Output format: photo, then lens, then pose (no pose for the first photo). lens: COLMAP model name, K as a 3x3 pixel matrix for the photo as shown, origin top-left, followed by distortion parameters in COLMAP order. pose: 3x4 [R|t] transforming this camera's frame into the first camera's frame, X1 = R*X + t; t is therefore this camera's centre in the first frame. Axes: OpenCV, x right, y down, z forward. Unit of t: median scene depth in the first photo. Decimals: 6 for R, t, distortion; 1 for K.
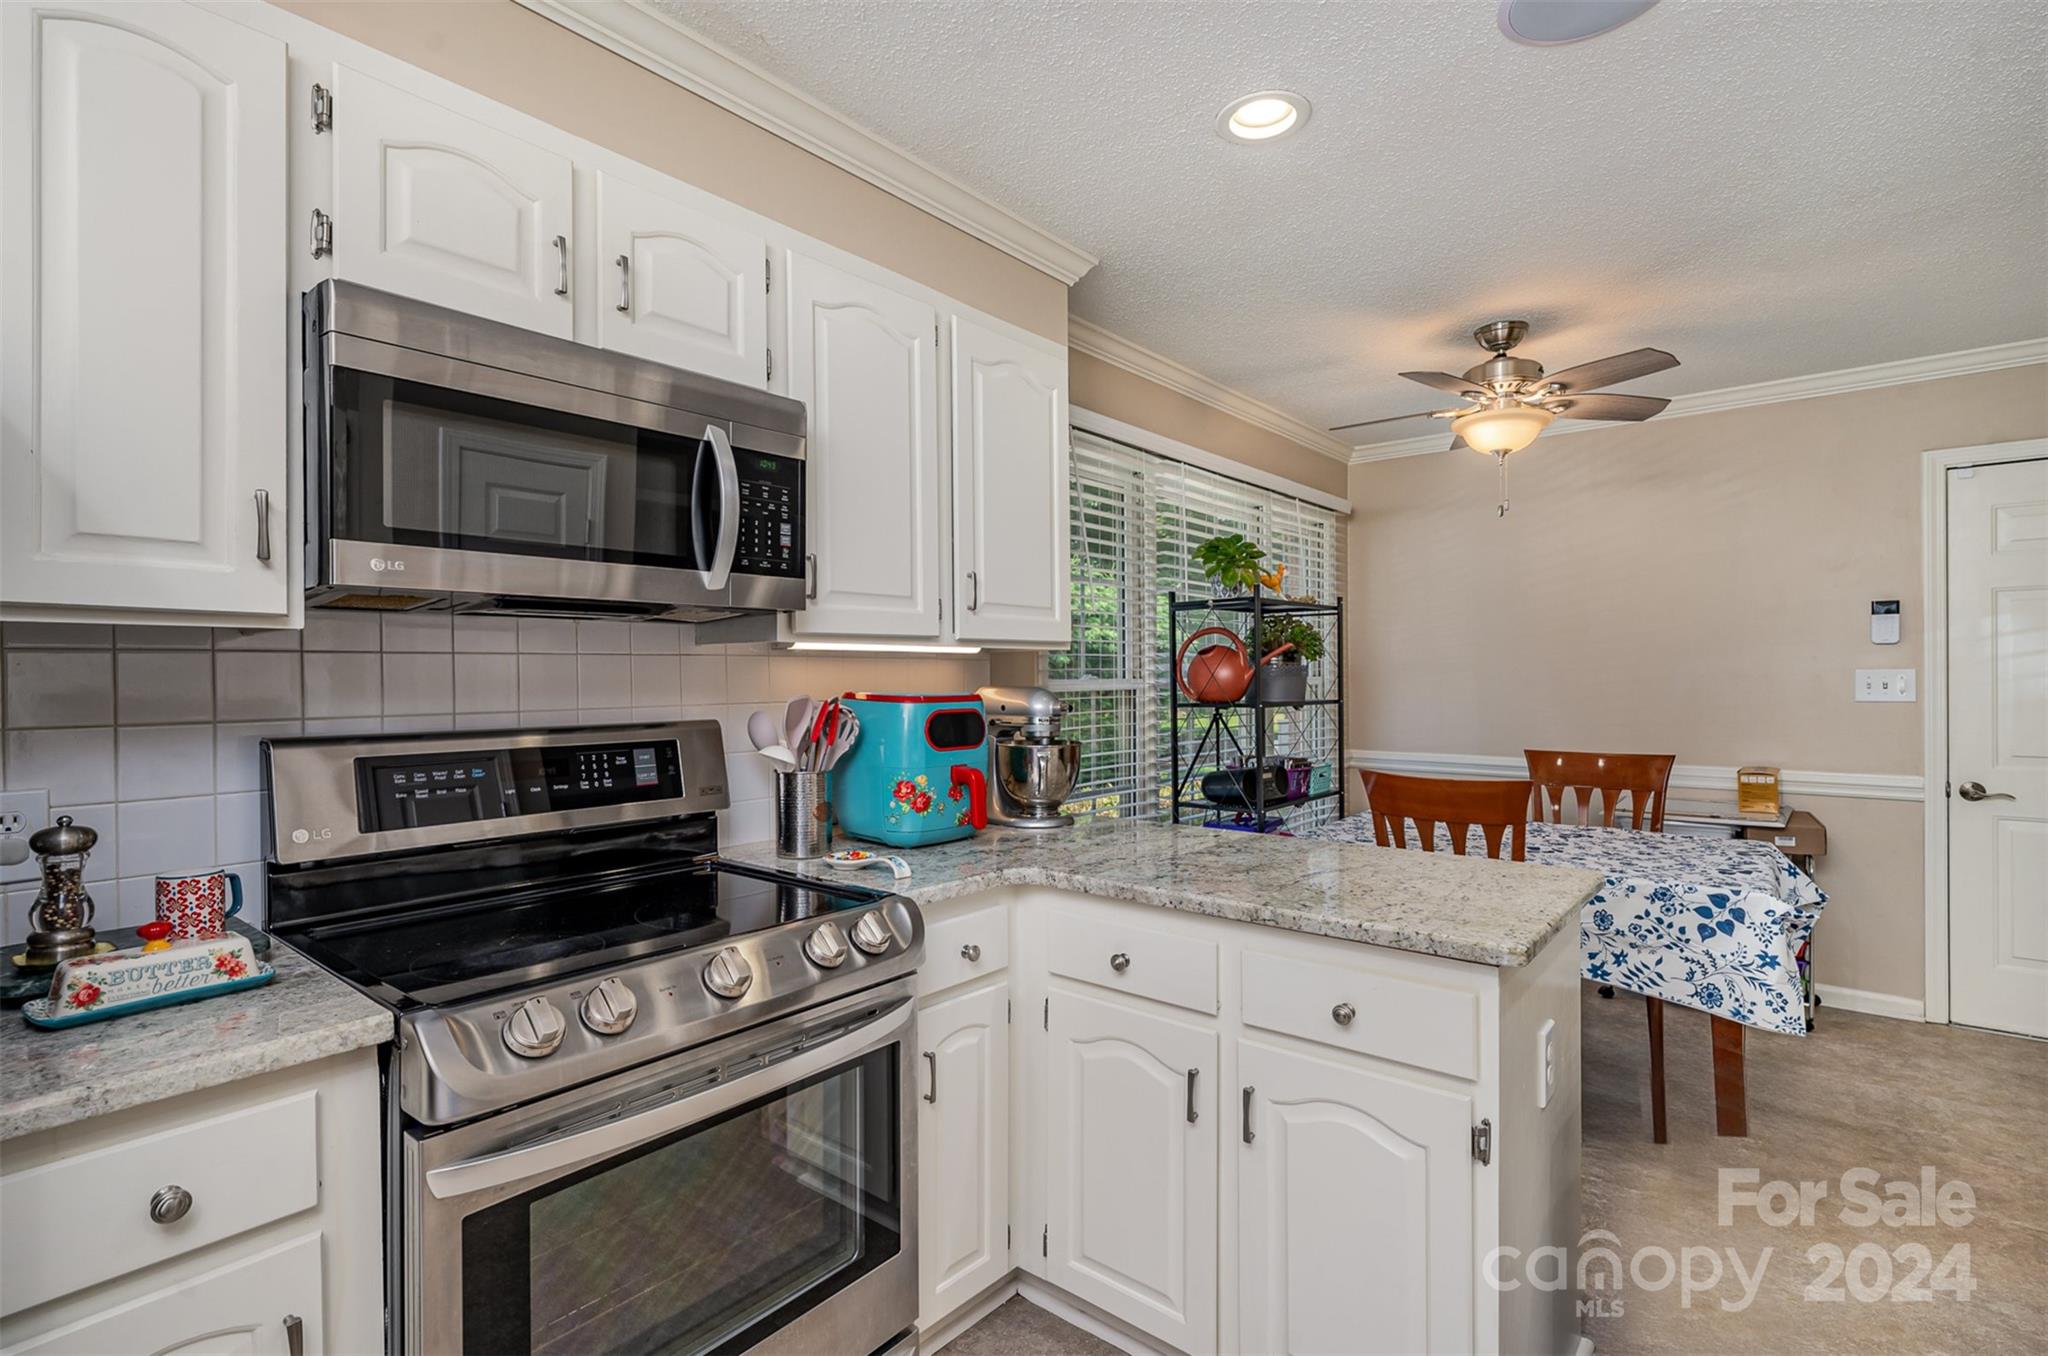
lens RADIAL K [[951.8, 0, 1024.0], [0, 951.8, 678.0], [0, 0, 1]] dist [-0.000149, -0.000494]
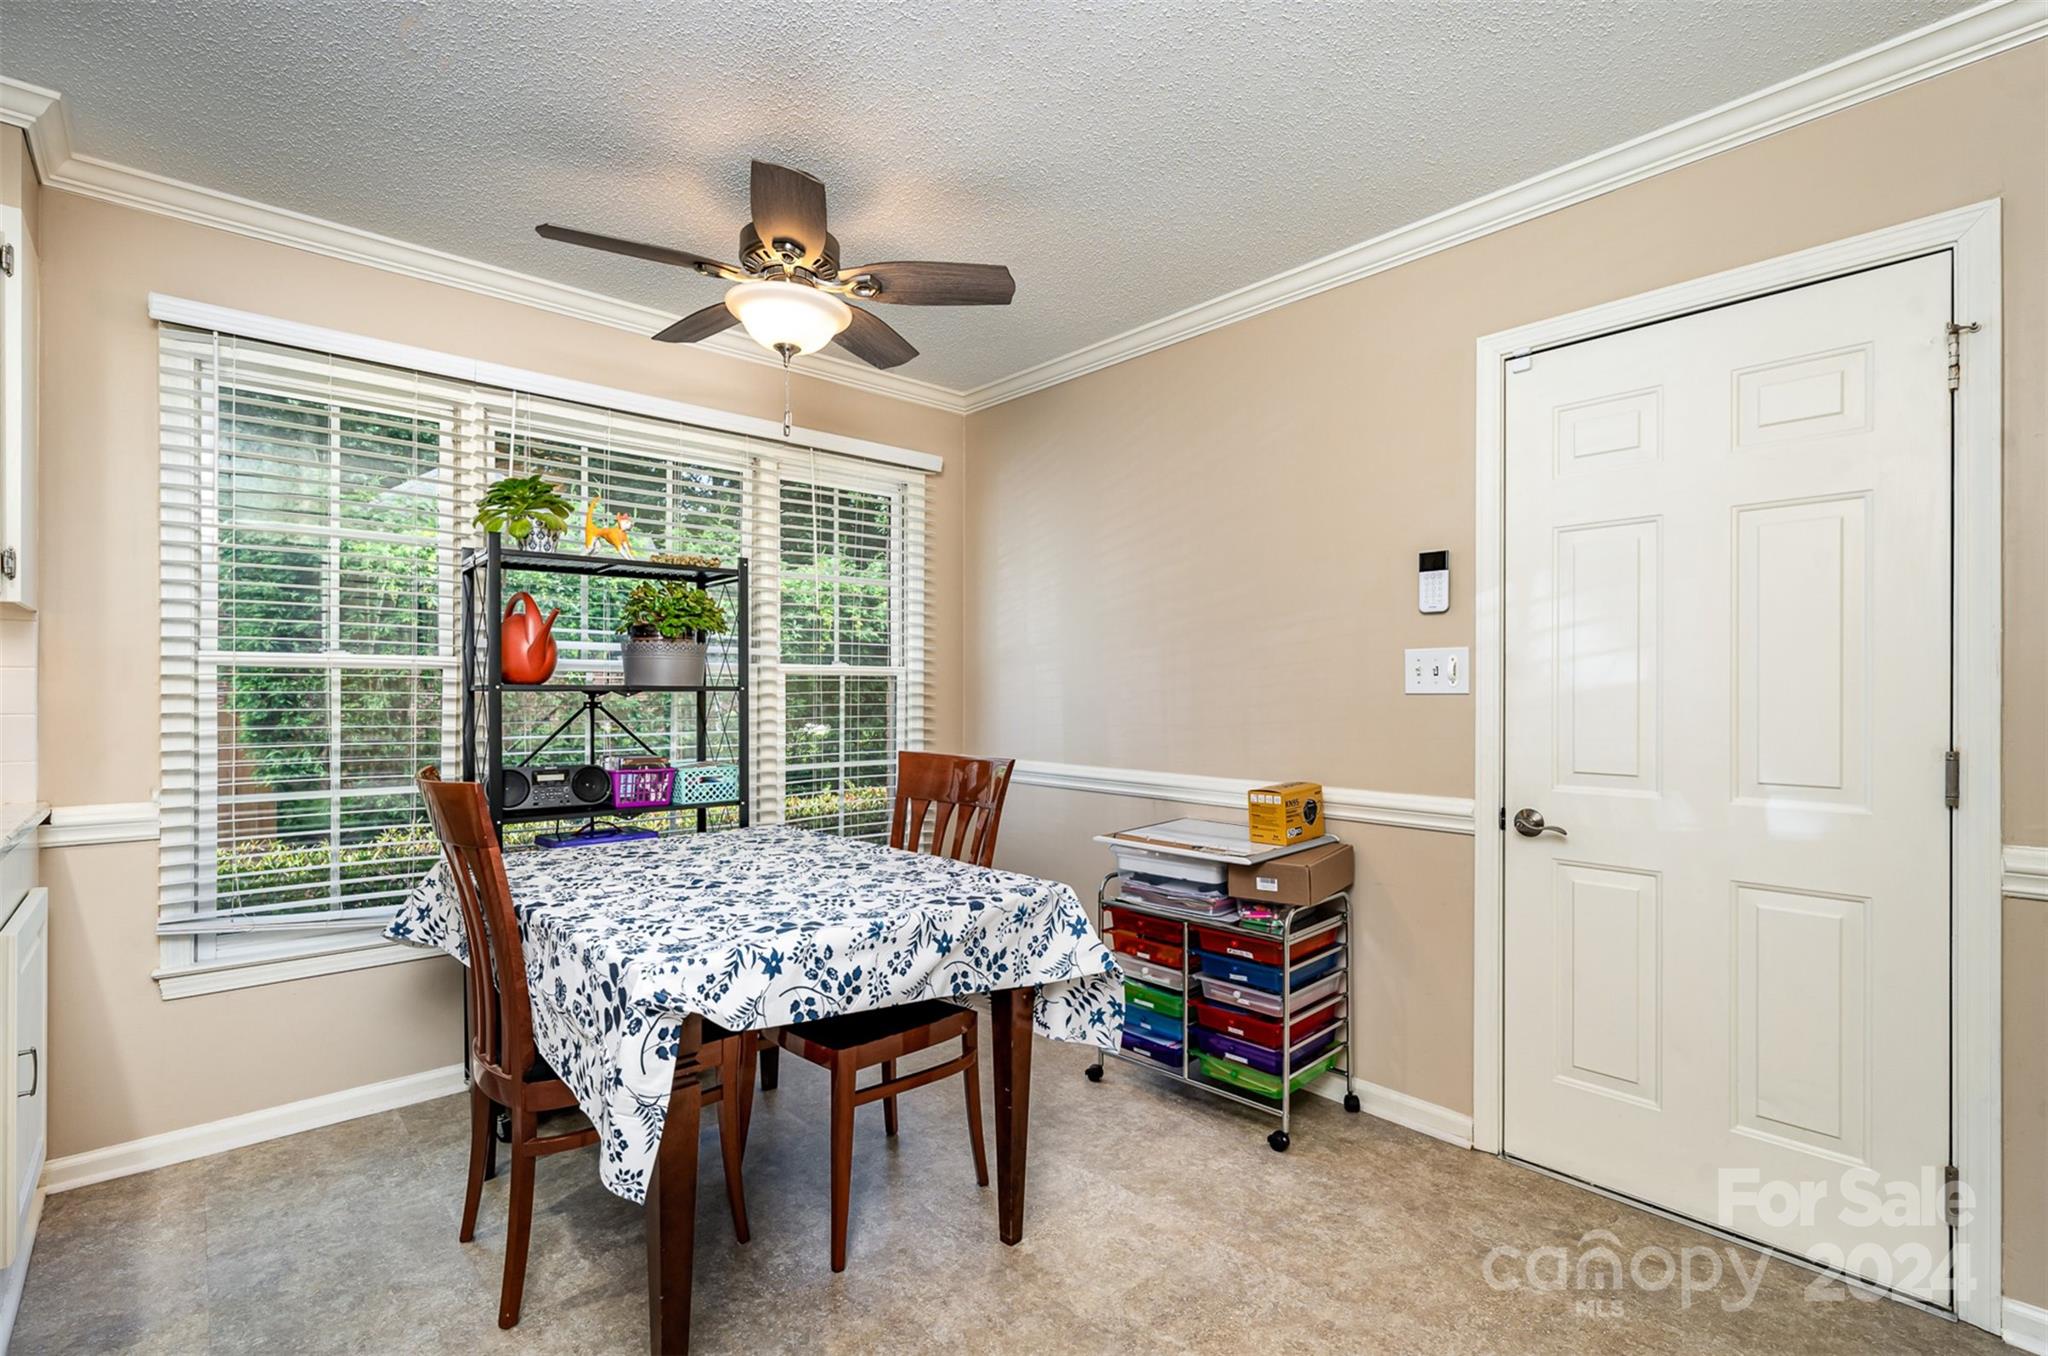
lens RADIAL K [[940.5, 0, 990.8], [0, 940.5, 694.4], [0, 0, 1]] dist [0.000089, -0.000204]
pose [[0.990711, 0.008699, -0.135707, 0.714682], [-0.008494, 0.999962, 0.002090, 0.028713], [0.135720, -0.000918, 0.990747, 0.274056]]
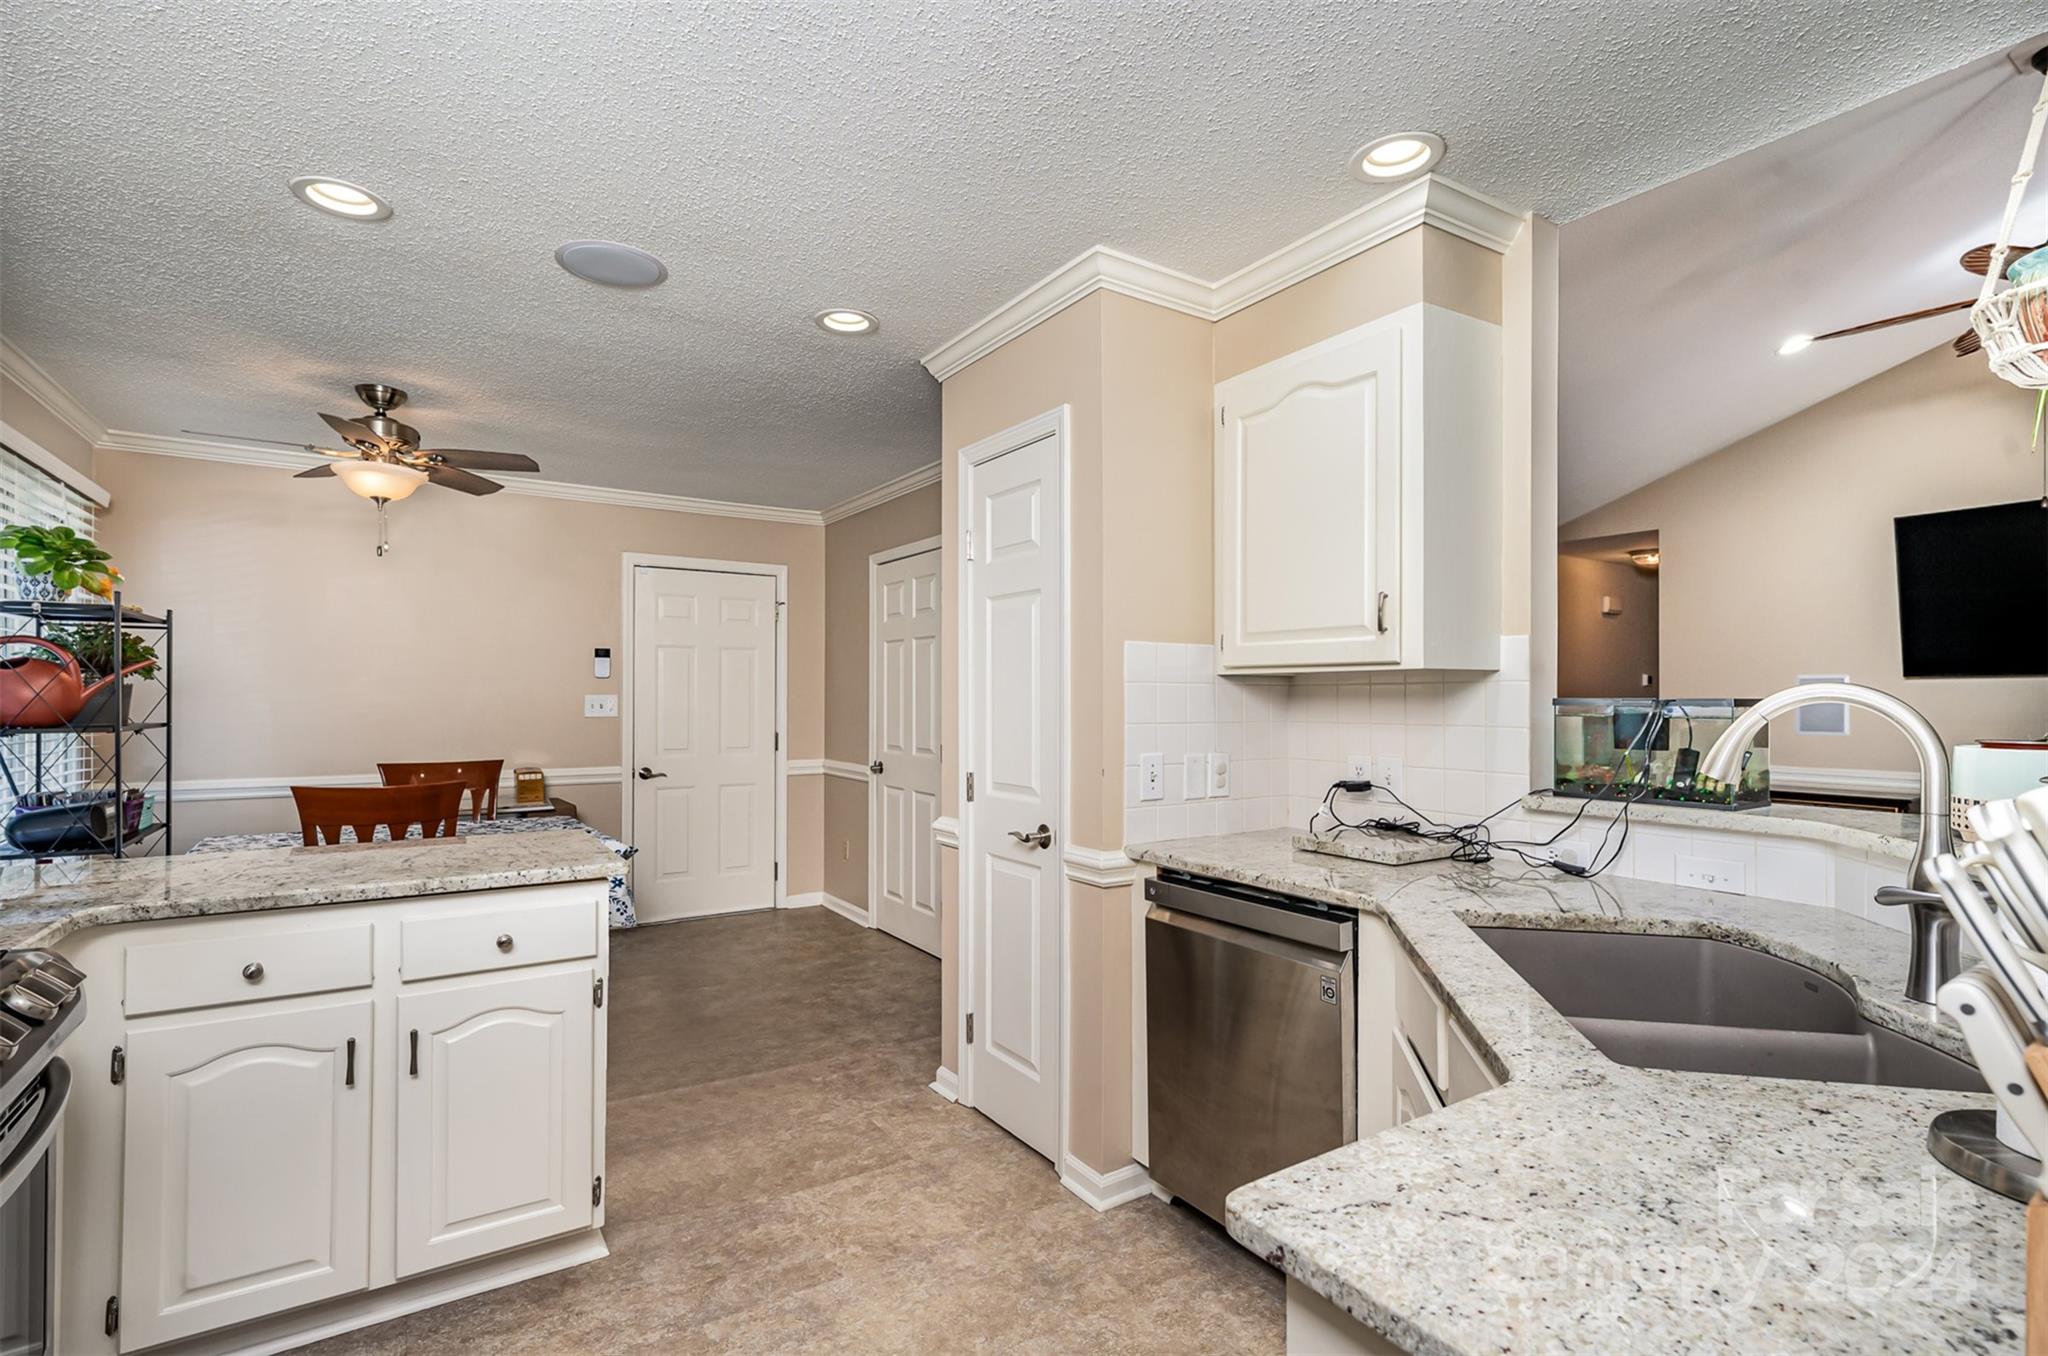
lens RADIAL K [[940.5, 0, 990.8], [0, 940.5, 694.4], [0, 0, 1]] dist [0.000089, -0.000204]
pose [[0.325690, 0.010695, 0.945416, -0.290521], [-0.003796, 0.999943, -0.010004, 0.002230], [-0.945469, -0.000330, 0.325712, -0.044449]]
